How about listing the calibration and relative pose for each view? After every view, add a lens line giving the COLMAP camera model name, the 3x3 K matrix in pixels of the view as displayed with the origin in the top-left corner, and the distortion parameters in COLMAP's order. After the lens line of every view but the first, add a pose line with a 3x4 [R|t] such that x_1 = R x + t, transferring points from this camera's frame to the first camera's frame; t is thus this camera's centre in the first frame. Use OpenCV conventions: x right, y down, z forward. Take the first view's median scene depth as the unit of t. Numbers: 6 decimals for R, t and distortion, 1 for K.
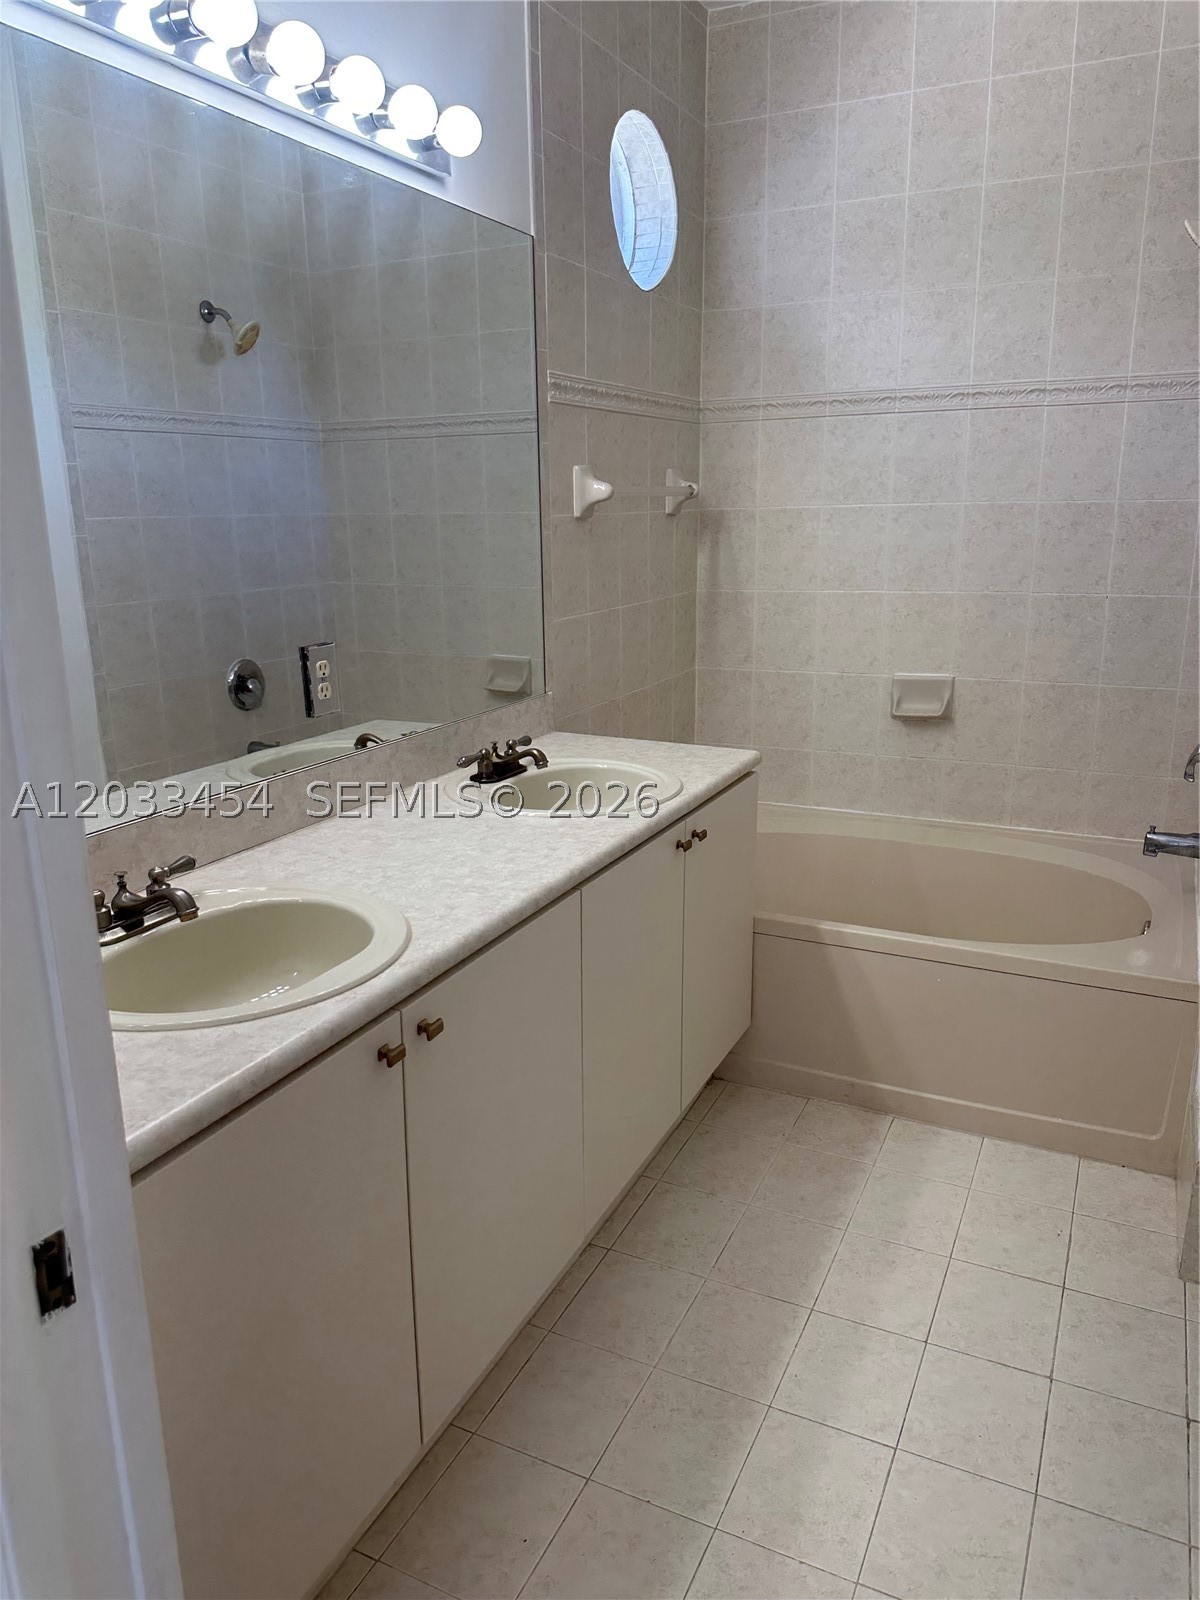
lens RADIAL K [[1158.0, 0, 600.0], [0, 1158.0, 800.0], [0, 0, 1]] dist [0.109888, -0.176715]
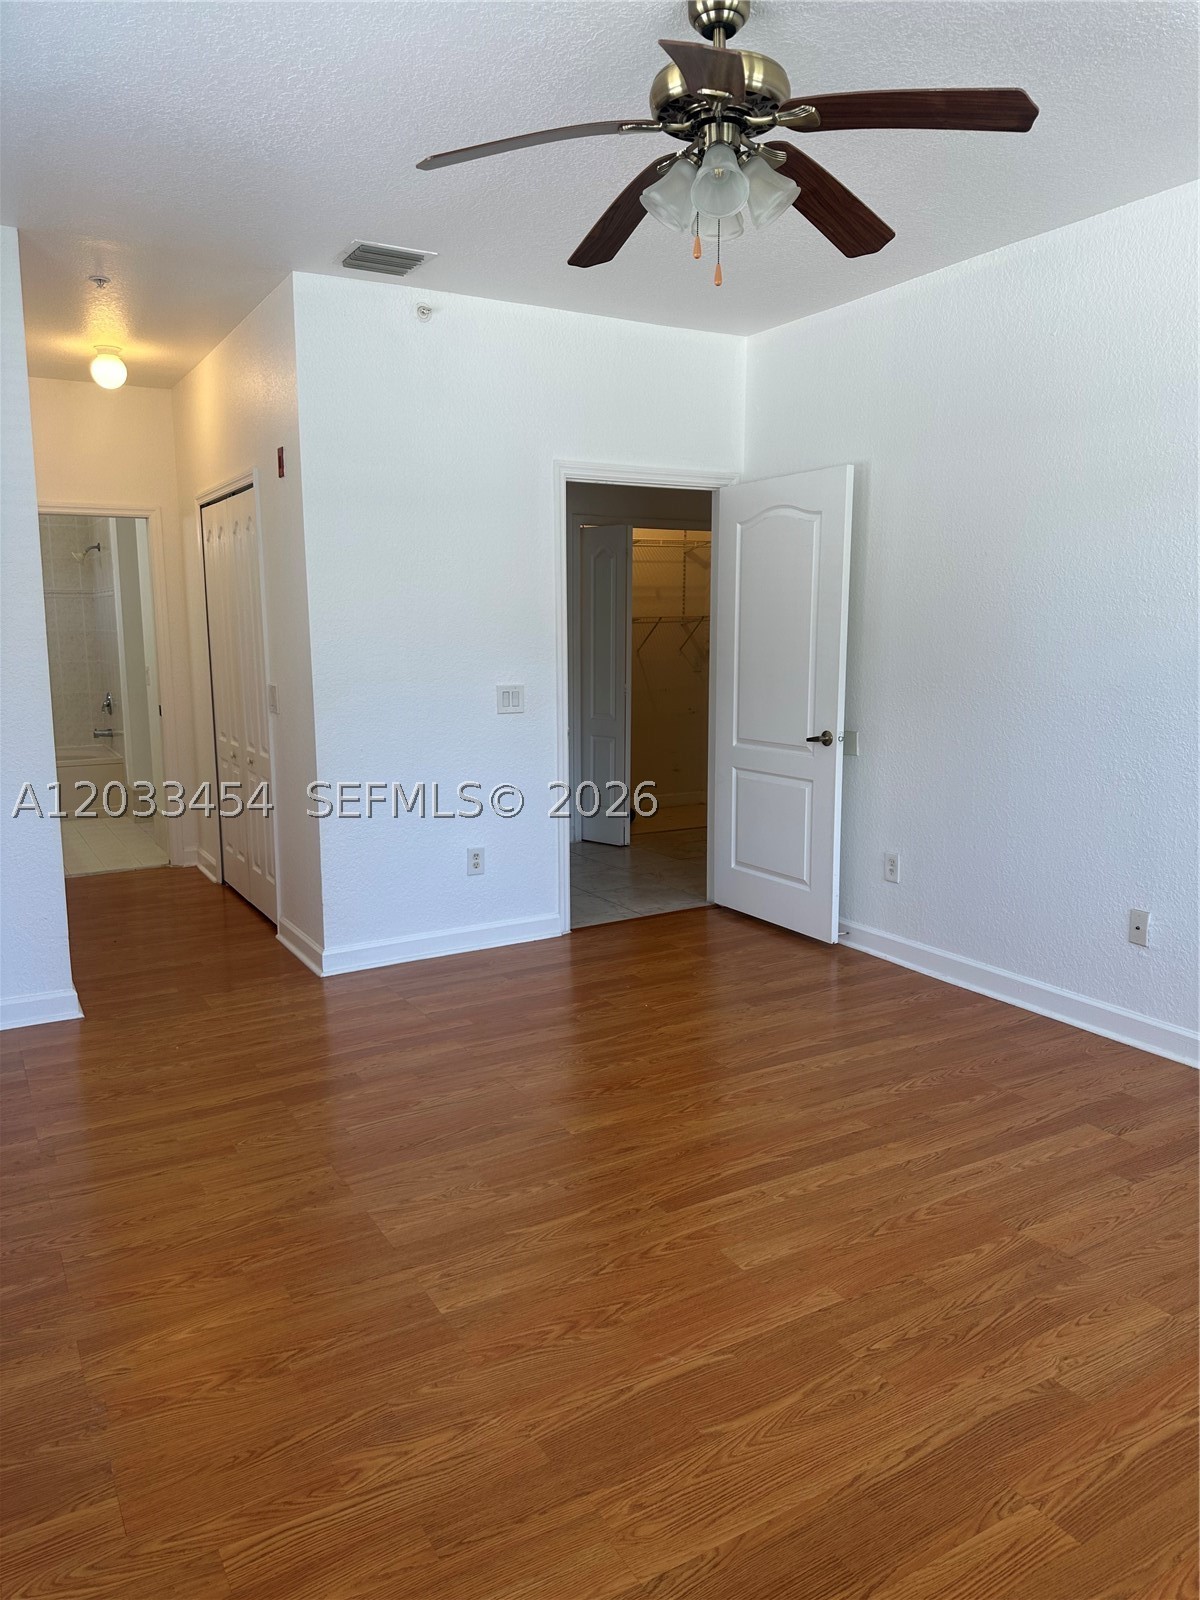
lens RADIAL K [[1158.0, 0, 600.0], [0, 1158.0, 800.0], [0, 0, 1]] dist [0.109888, -0.176715]
pose [[0.574805, -0.119071, 0.809581, -1.229099], [0.202547, 0.979272, 0.000219, 0.443295], [-0.792827, 0.163852, 0.587008, -1.759509]]
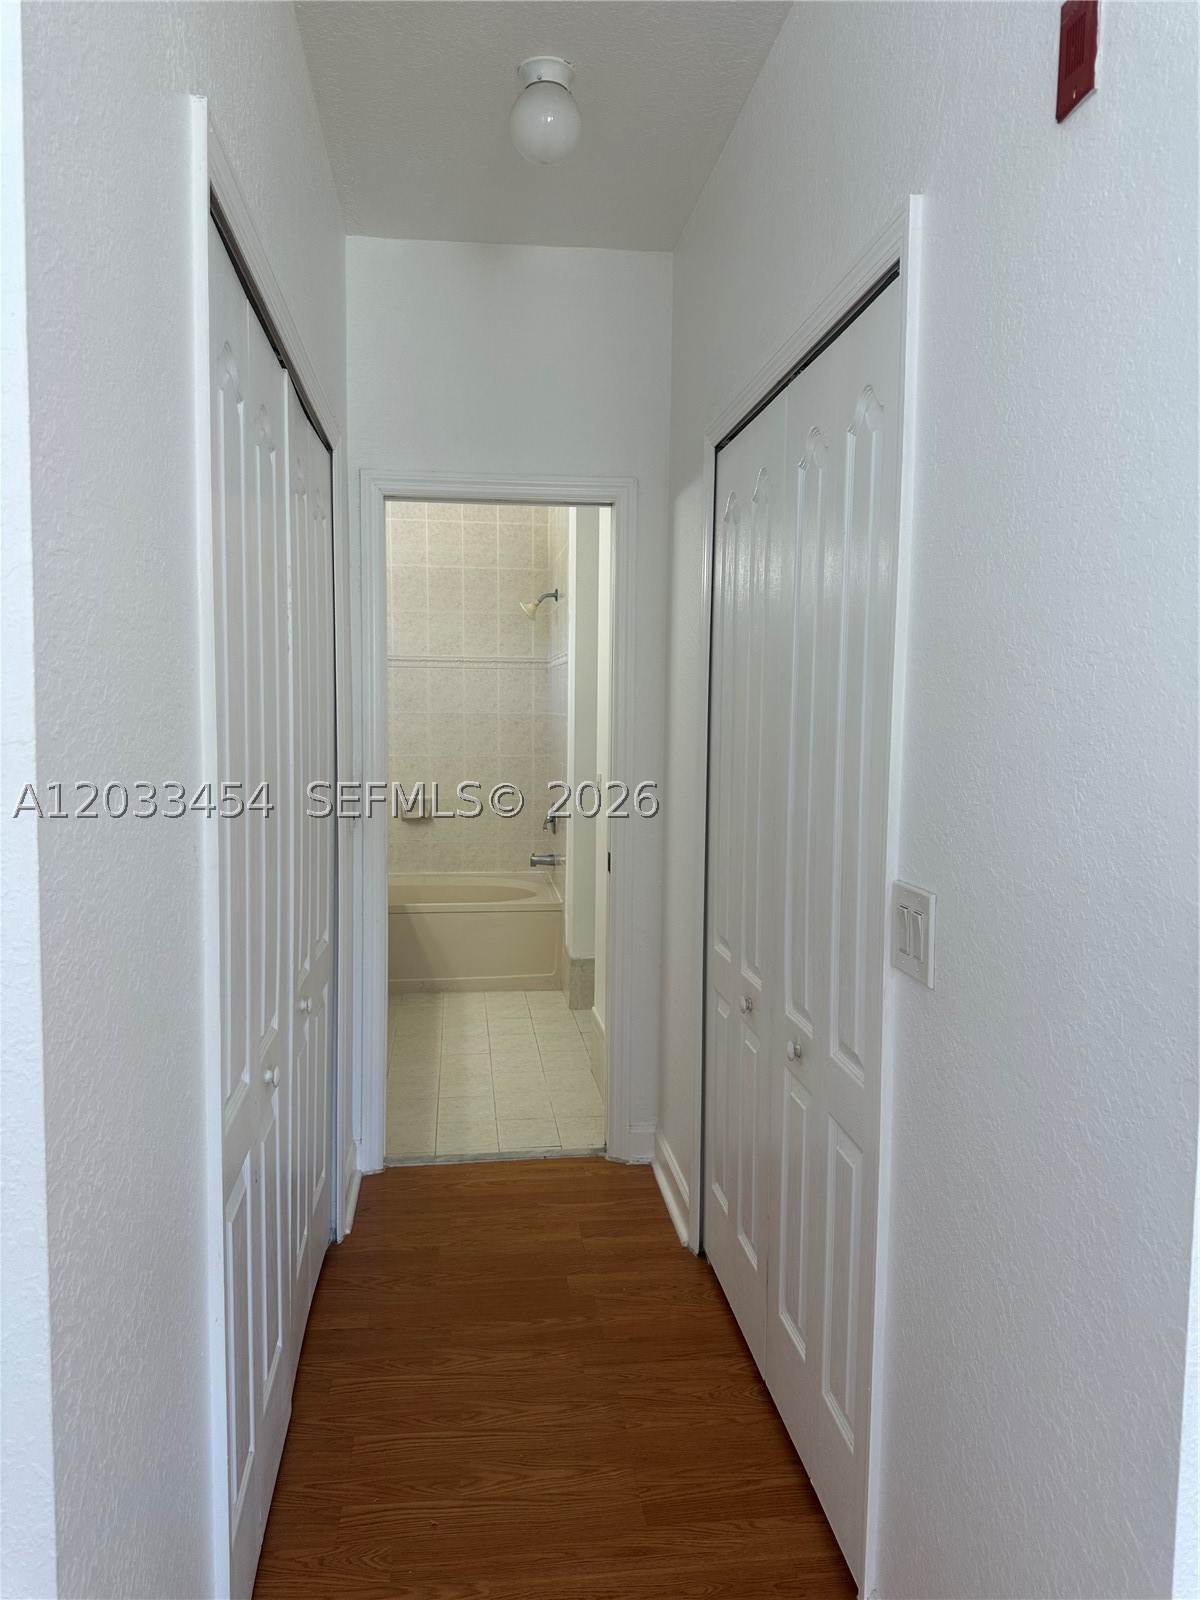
lens RADIAL K [[1168.4, 0, 600.0], [0, 1168.4, 800.0], [0, 0, 1]] dist [0.037873, -0.044755]
pose [[0.844026, -0.026297, 0.535657, -0.550339], [0.117421, 0.983624, -0.136730, 0.216157], [-0.523290, 0.178301, 0.833292, -0.844117]]
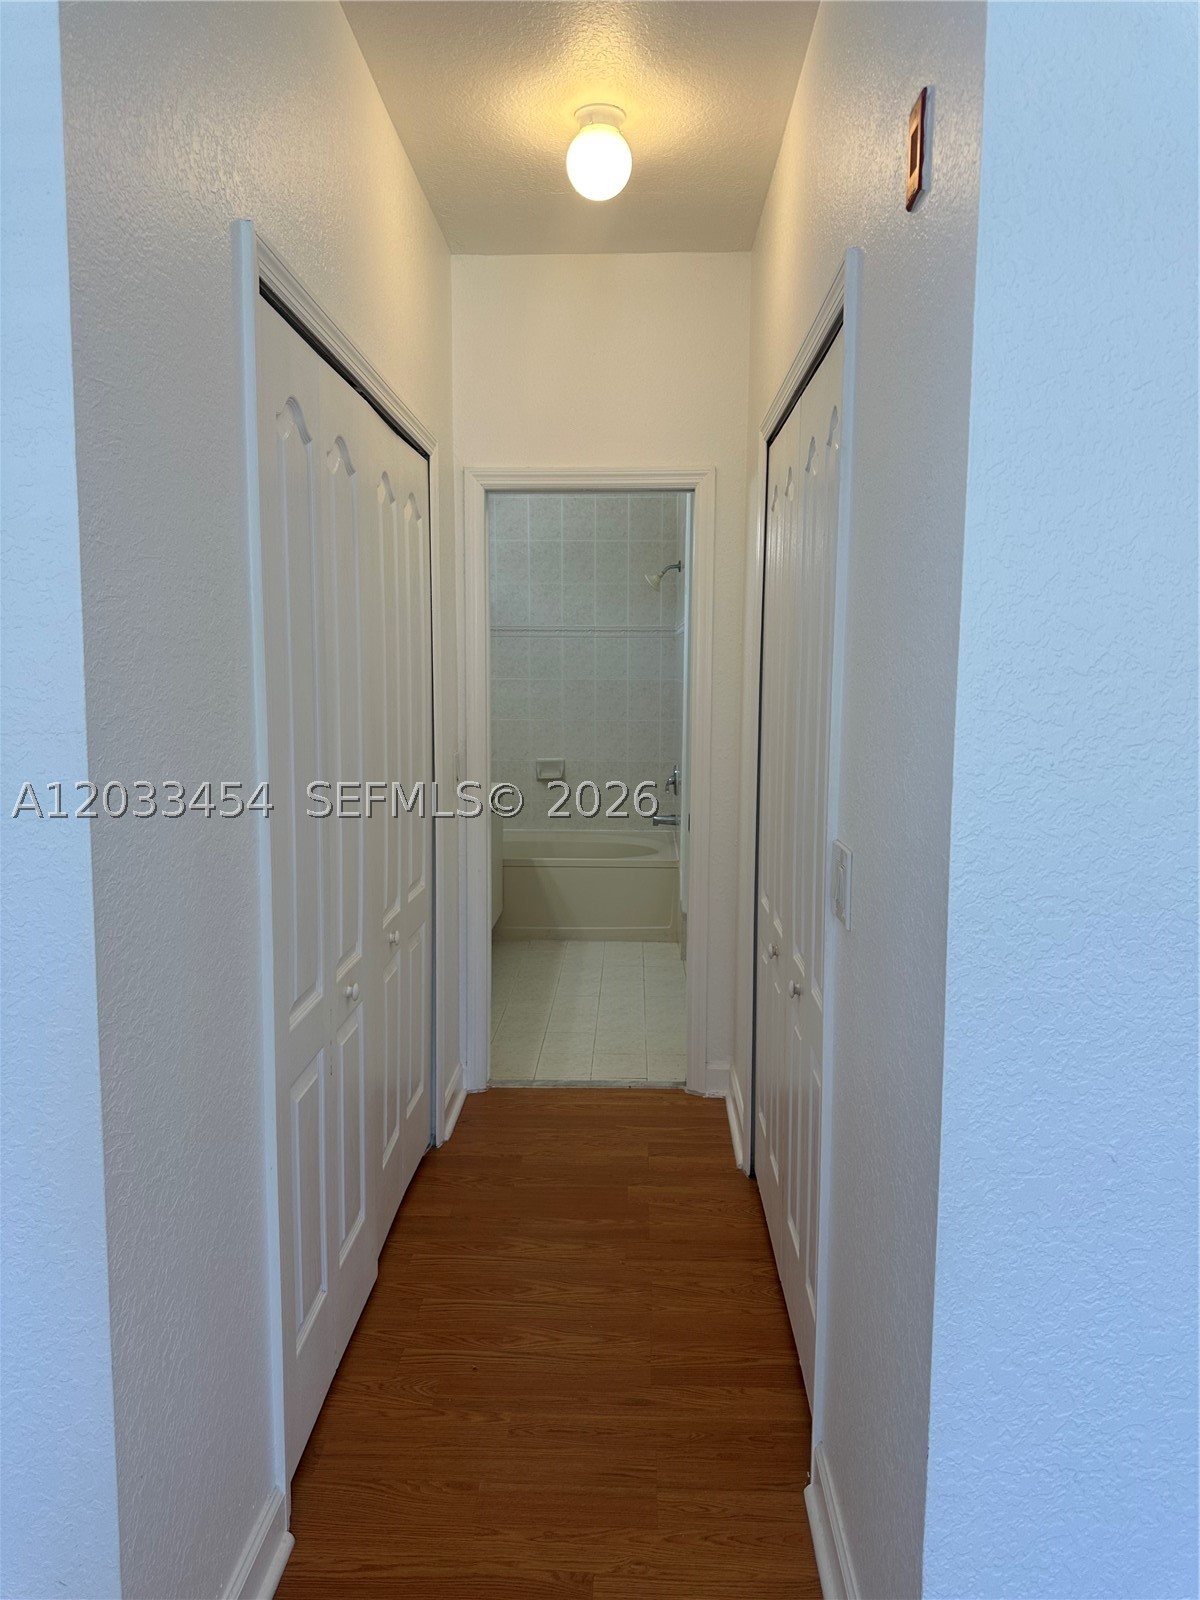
lens RADIAL K [[1158.0, 0, 600.0], [0, 1158.0, 800.0], [0, 0, 1]] dist [0.109888, -0.176715]
pose [[0.914761, -0.033535, 0.402601, -0.517872], [0.087993, 0.989162, -0.117539, 0.235029], [-0.394296, 0.142946, 0.907798, -0.975077]]
